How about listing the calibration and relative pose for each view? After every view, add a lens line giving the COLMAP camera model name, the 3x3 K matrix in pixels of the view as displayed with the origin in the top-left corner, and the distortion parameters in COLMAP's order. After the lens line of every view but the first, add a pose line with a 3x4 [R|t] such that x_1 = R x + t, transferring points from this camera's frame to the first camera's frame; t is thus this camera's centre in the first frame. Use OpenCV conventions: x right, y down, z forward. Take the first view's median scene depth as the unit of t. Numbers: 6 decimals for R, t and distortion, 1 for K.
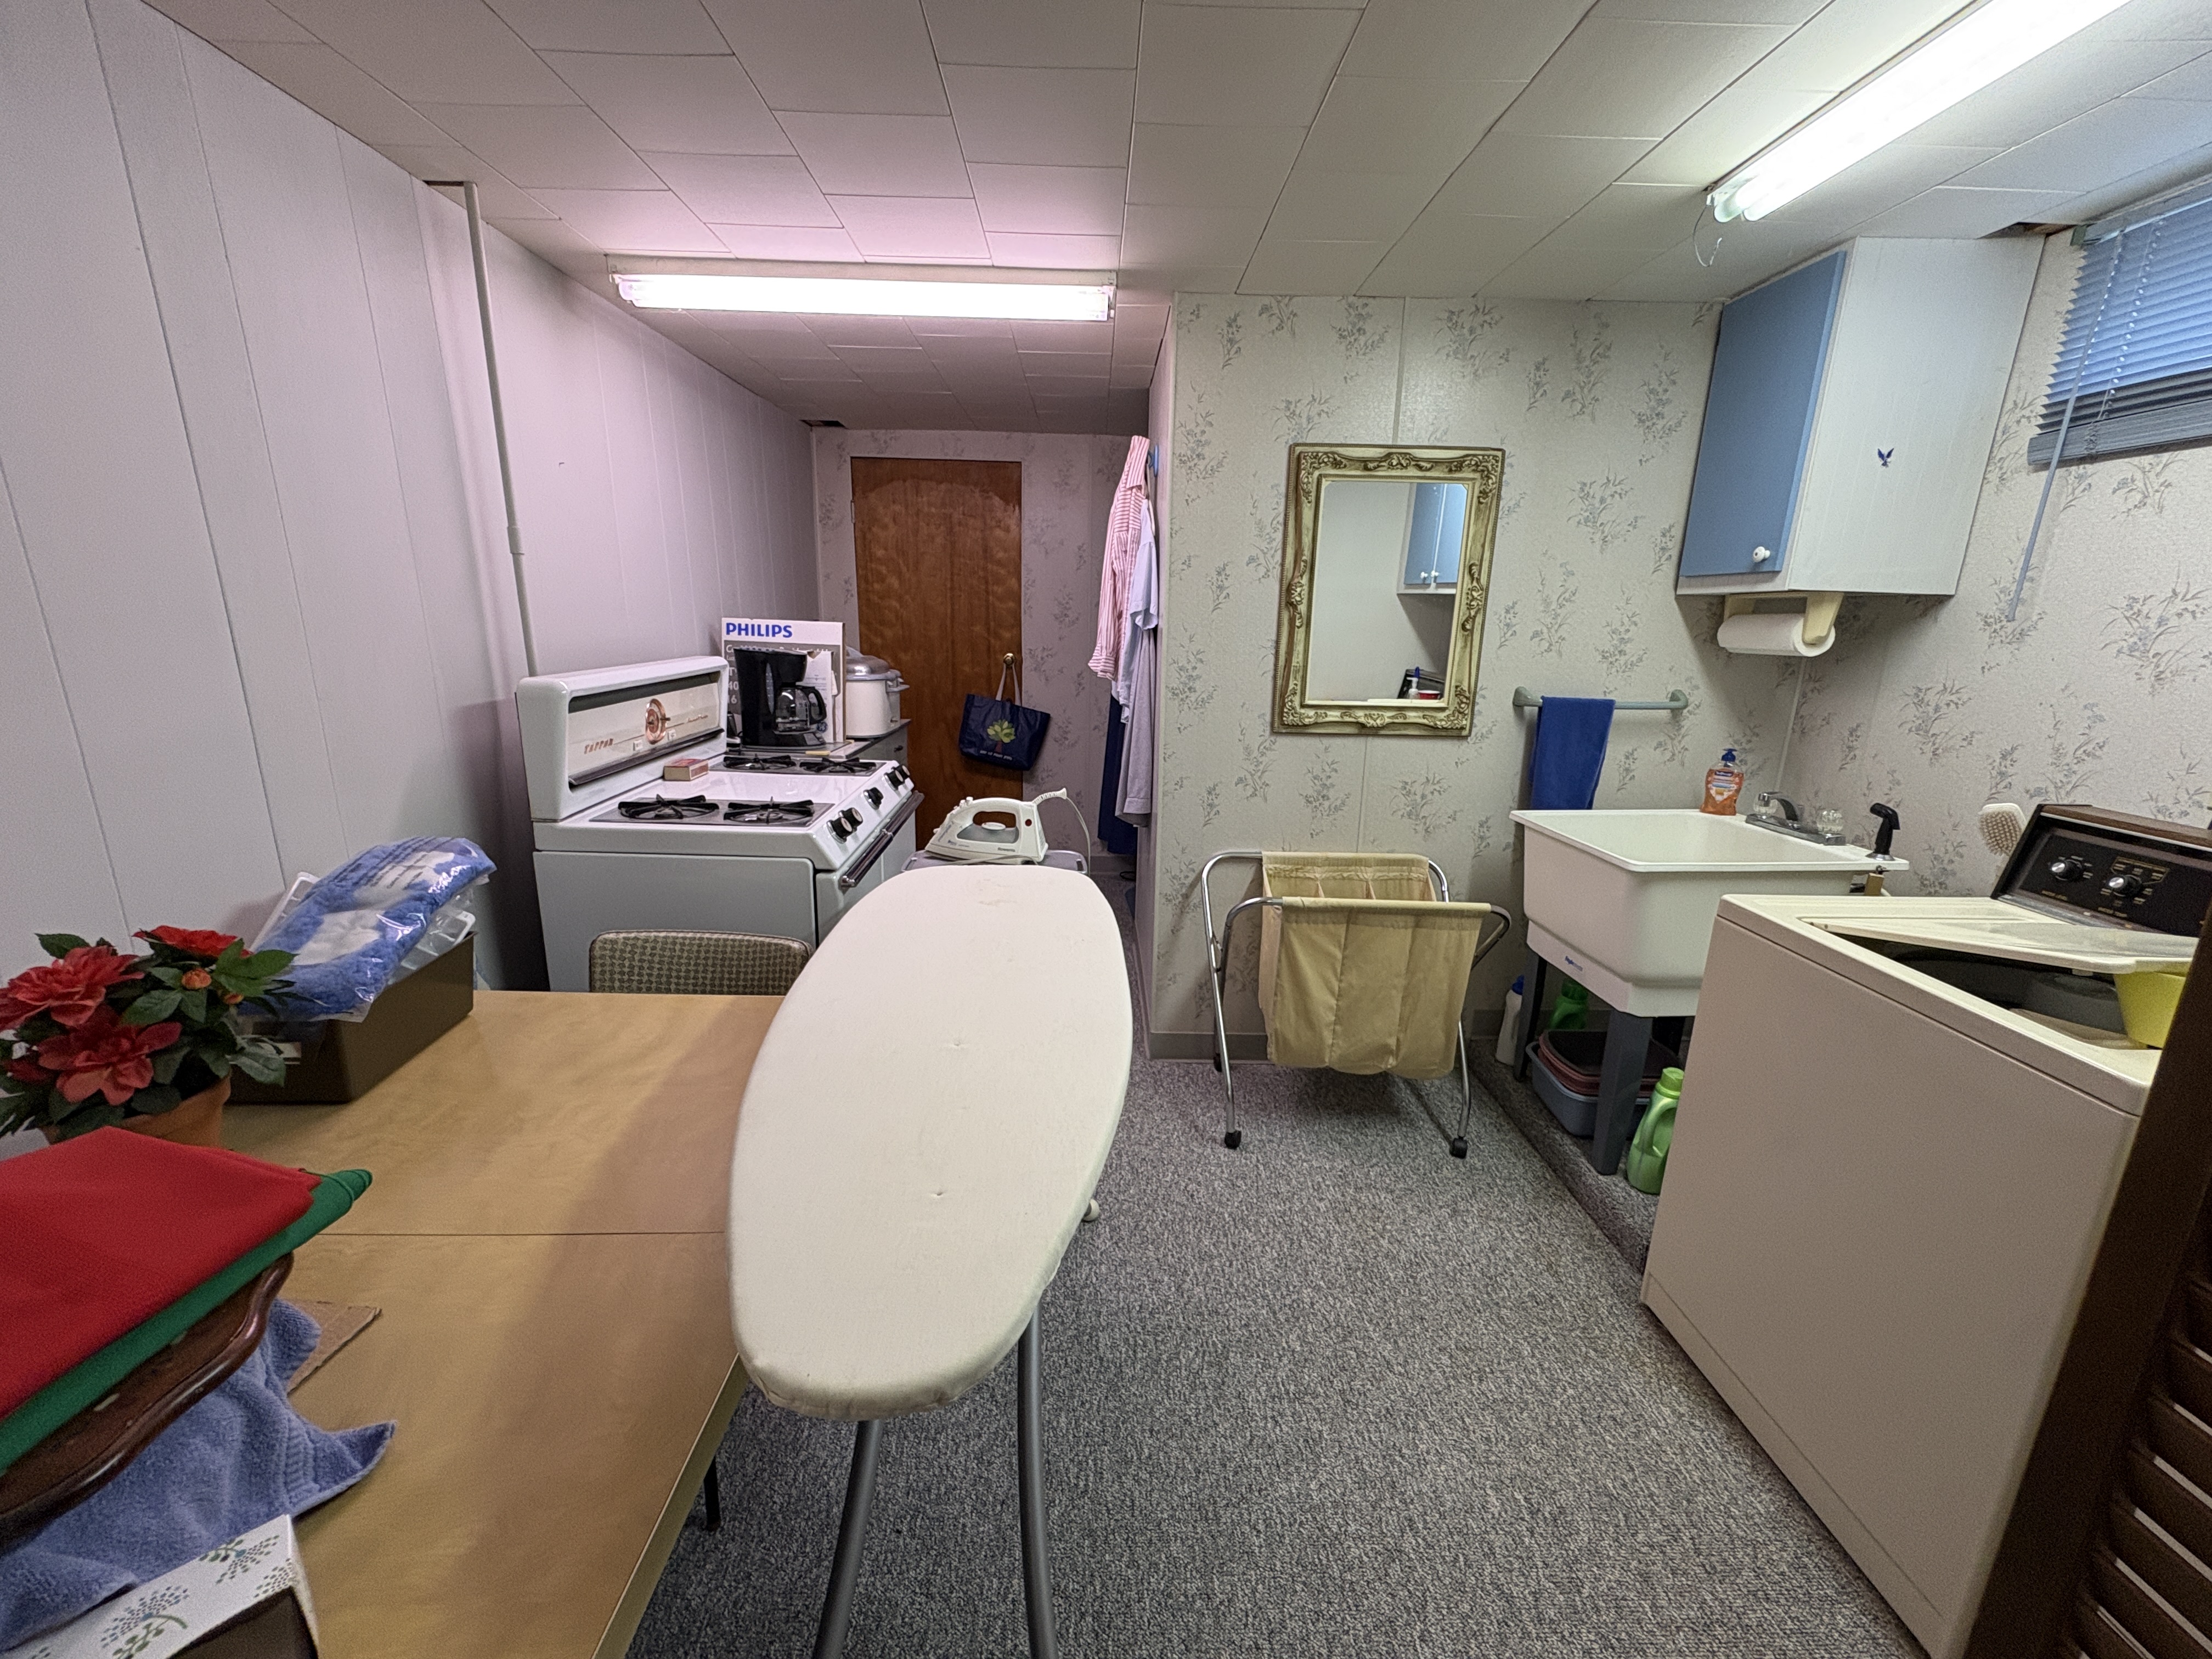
lens RADIAL K [[881.7, 0, 1109.4], [0, 881.7, 831.9], [0, 0, 1]] dist [-0.000656, -0.000045]
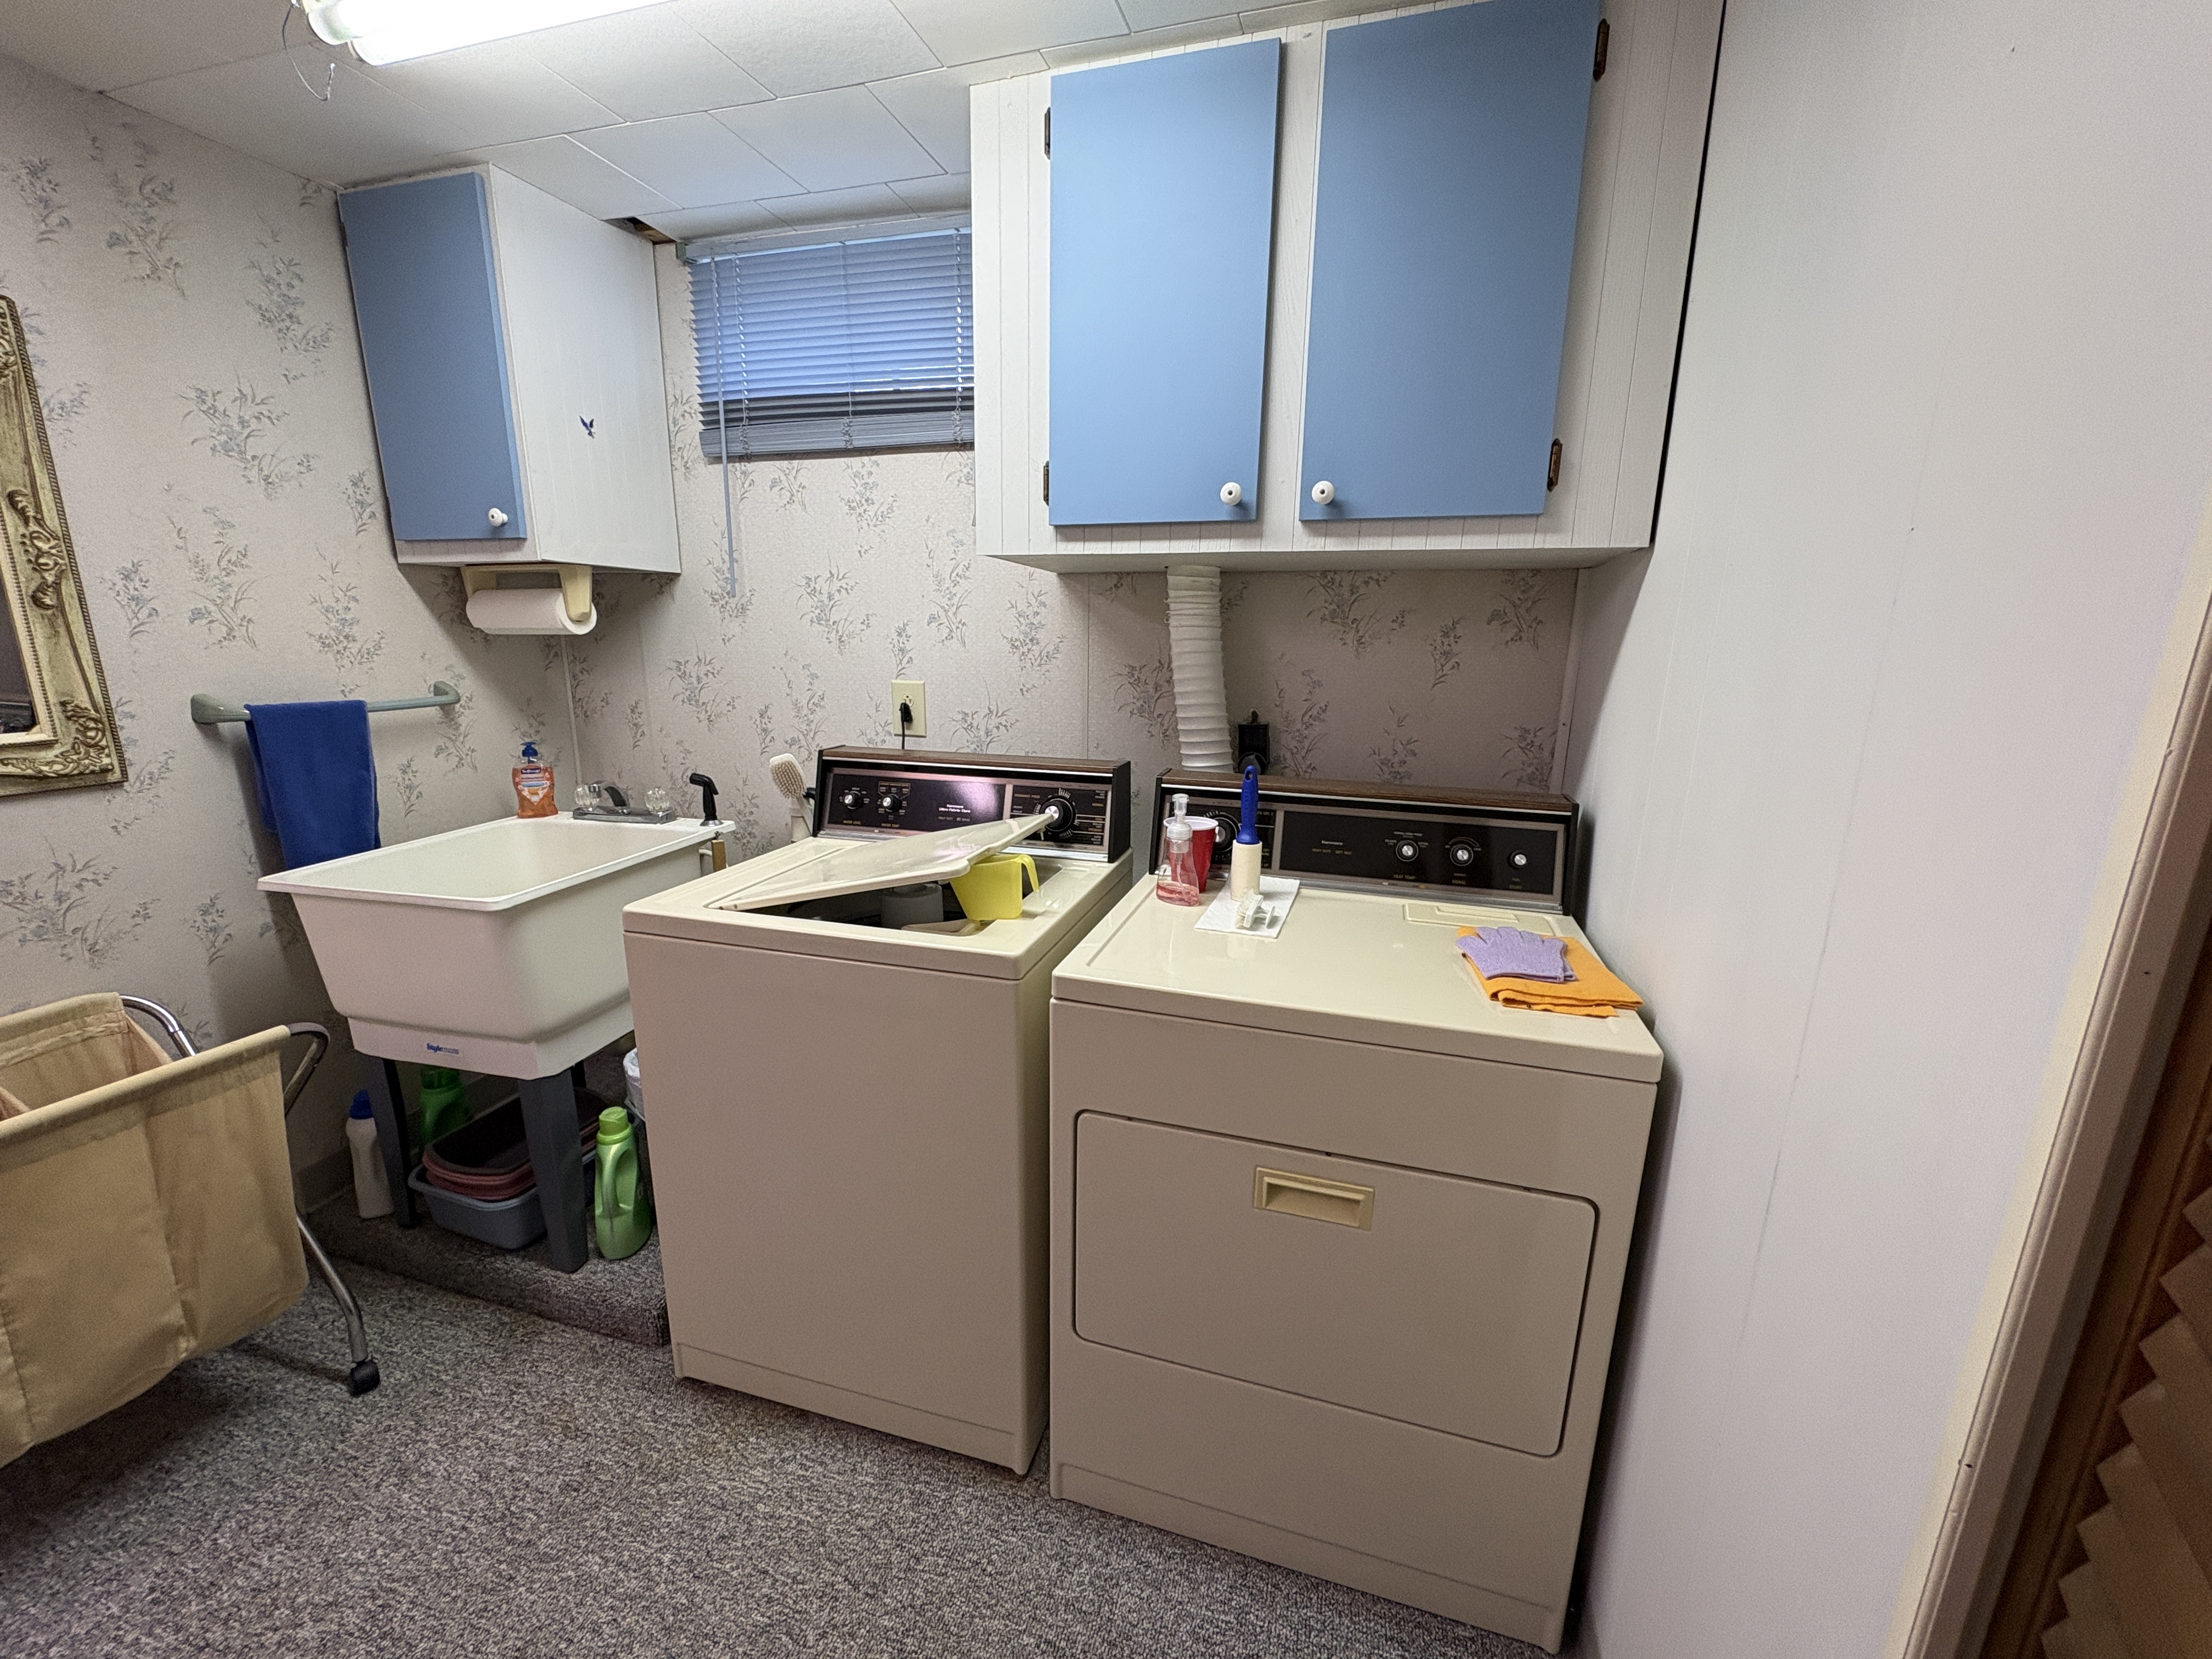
lens RADIAL K [[881.7, 0, 1109.4], [0, 881.7, 831.9], [0, 0, 1]] dist [-0.000656, -0.000045]
pose [[0.298236, -0.231604, 0.925967, 0.043262], [0.226128, 0.959642, 0.167196, -0.026189], [-0.927319, 0.159523, 0.338572, 0.190263]]
